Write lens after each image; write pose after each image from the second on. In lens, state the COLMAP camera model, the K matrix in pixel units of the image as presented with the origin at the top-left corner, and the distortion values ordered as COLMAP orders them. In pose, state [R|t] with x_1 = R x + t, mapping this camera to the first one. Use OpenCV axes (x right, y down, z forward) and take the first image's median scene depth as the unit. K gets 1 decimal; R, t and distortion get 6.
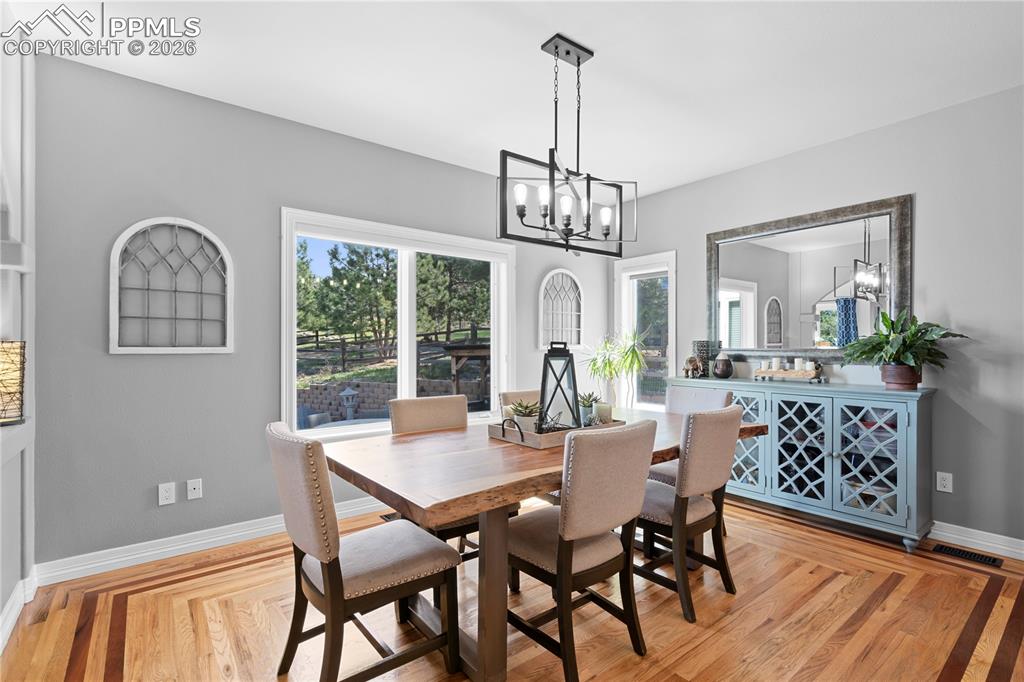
lens RADIAL K [[478.6, 0, 512.4], [0, 478.6, 343.3], [0, 0, 1]] dist [-0.005296, 0.000546]
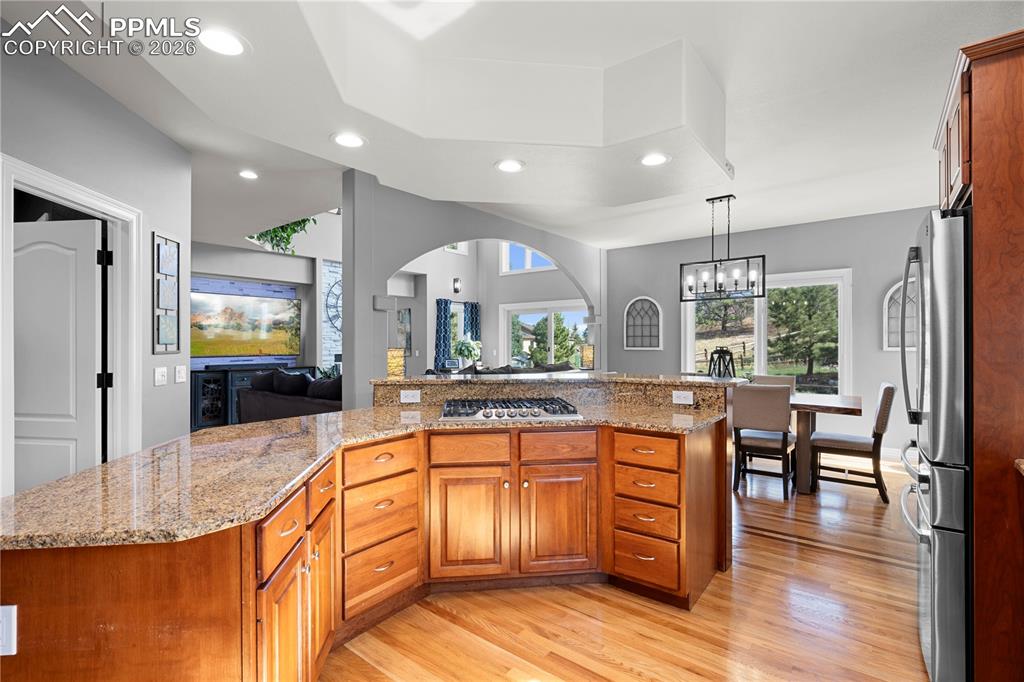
lens RADIAL K [[478.6, 0, 510.9], [0, 478.6, 343.0], [0, 0, 1]] dist [-0.005296, 0.000546]
pose [[0.240606, -0.002559, -0.970620, 1.642230], [0.003774, 0.999991, -0.001701, -0.013835], [0.970616, -0.003254, 0.240613, -0.298212]]
